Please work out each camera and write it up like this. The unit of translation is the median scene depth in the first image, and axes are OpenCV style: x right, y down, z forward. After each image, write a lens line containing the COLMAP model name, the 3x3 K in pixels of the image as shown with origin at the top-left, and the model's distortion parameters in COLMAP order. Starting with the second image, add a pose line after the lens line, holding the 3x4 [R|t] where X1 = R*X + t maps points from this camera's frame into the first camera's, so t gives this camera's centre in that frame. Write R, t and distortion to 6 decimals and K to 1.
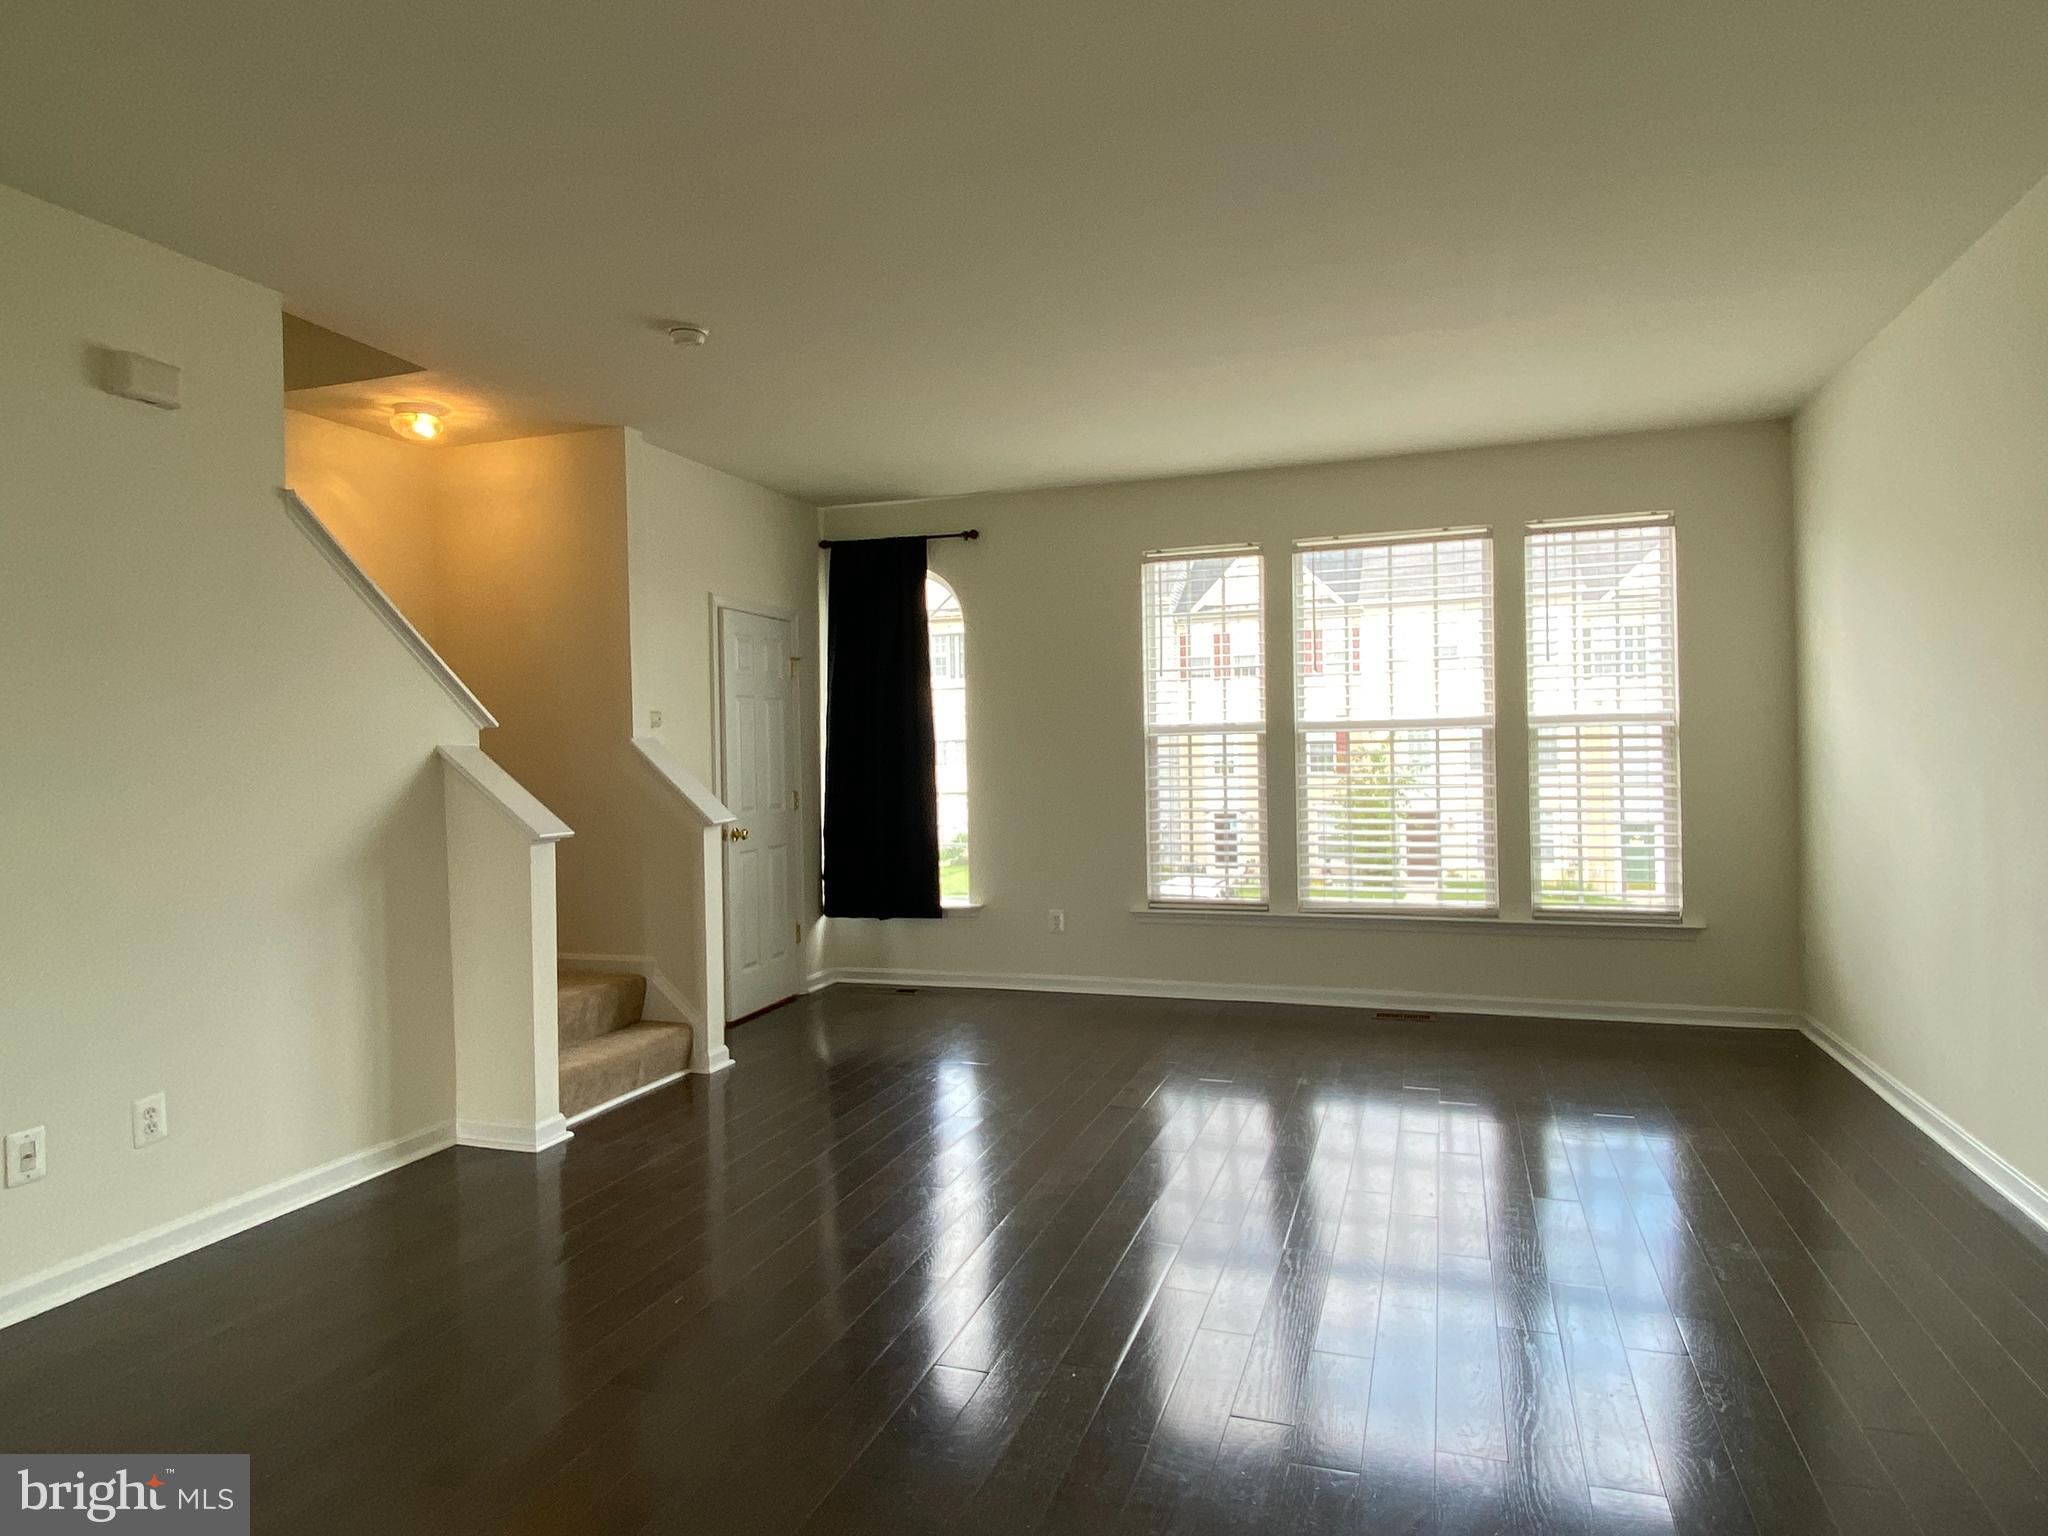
lens RADIAL K [[1072.6, 0, 1024.0], [0, 1072.6, 768.0], [0, 0, 1]] dist [-0.000906, 0.000135]
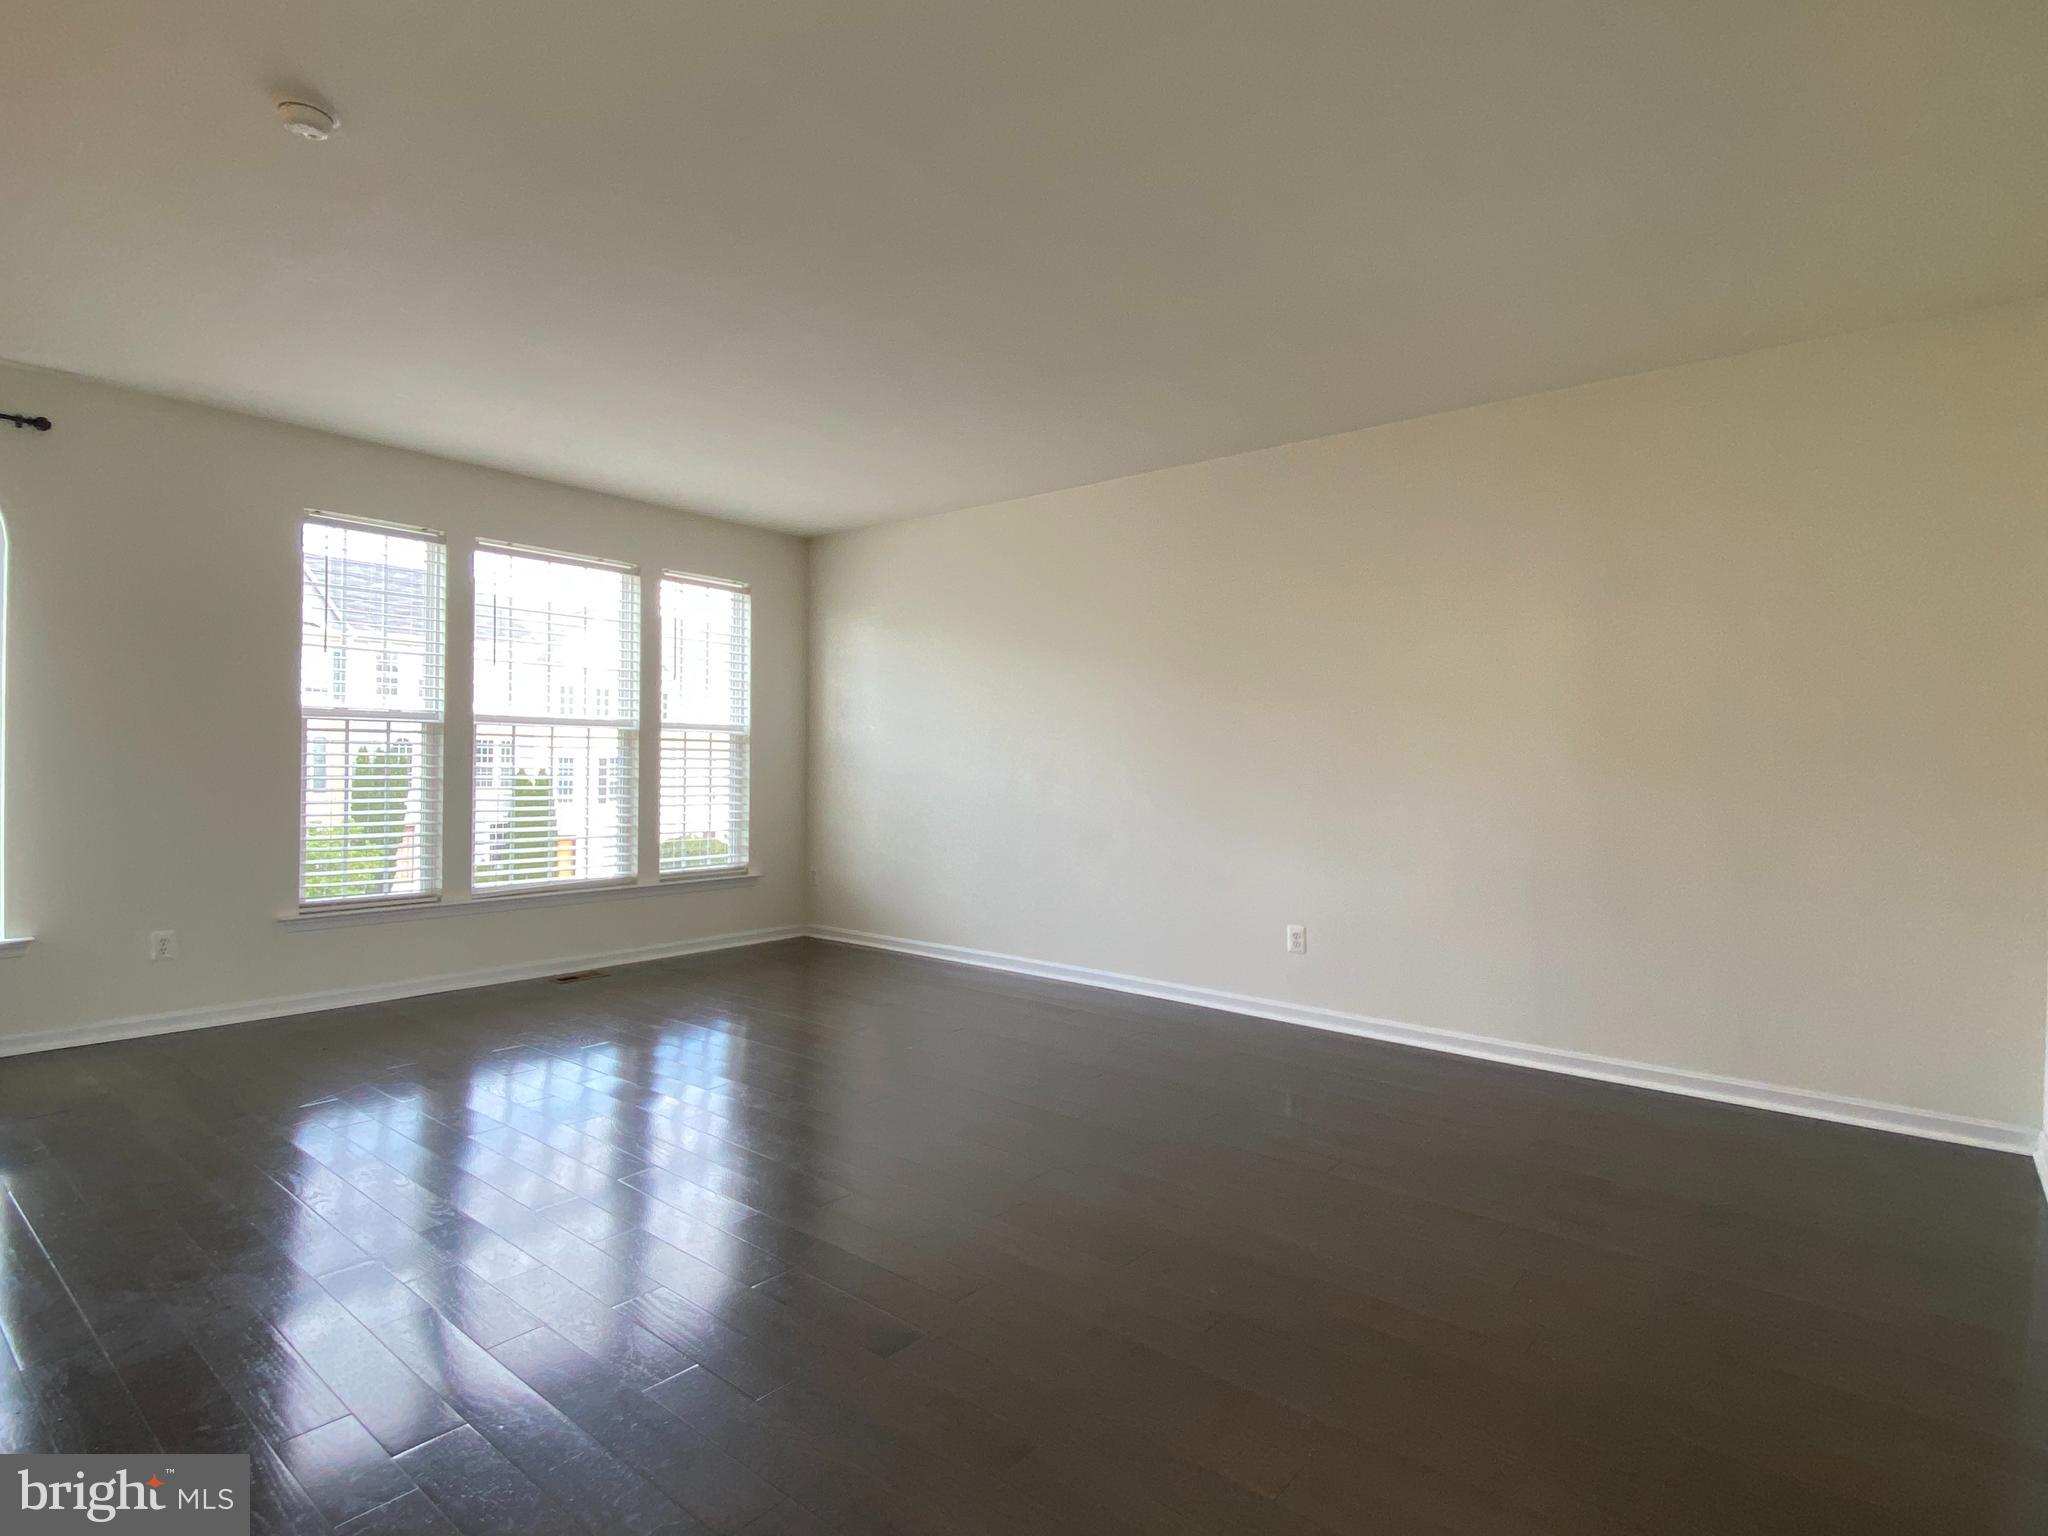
lens RADIAL K [[1035.7, 0, 1024.0], [0, 1035.7, 768.0], [0, 0, 1]] dist [-0.019958, -0.001494]
pose [[0.362630, 0.013762, 0.931831, -0.470631], [-0.018254, 0.999804, -0.007662, 0.006933], [-0.931754, -0.014231, 0.362811, 0.146825]]
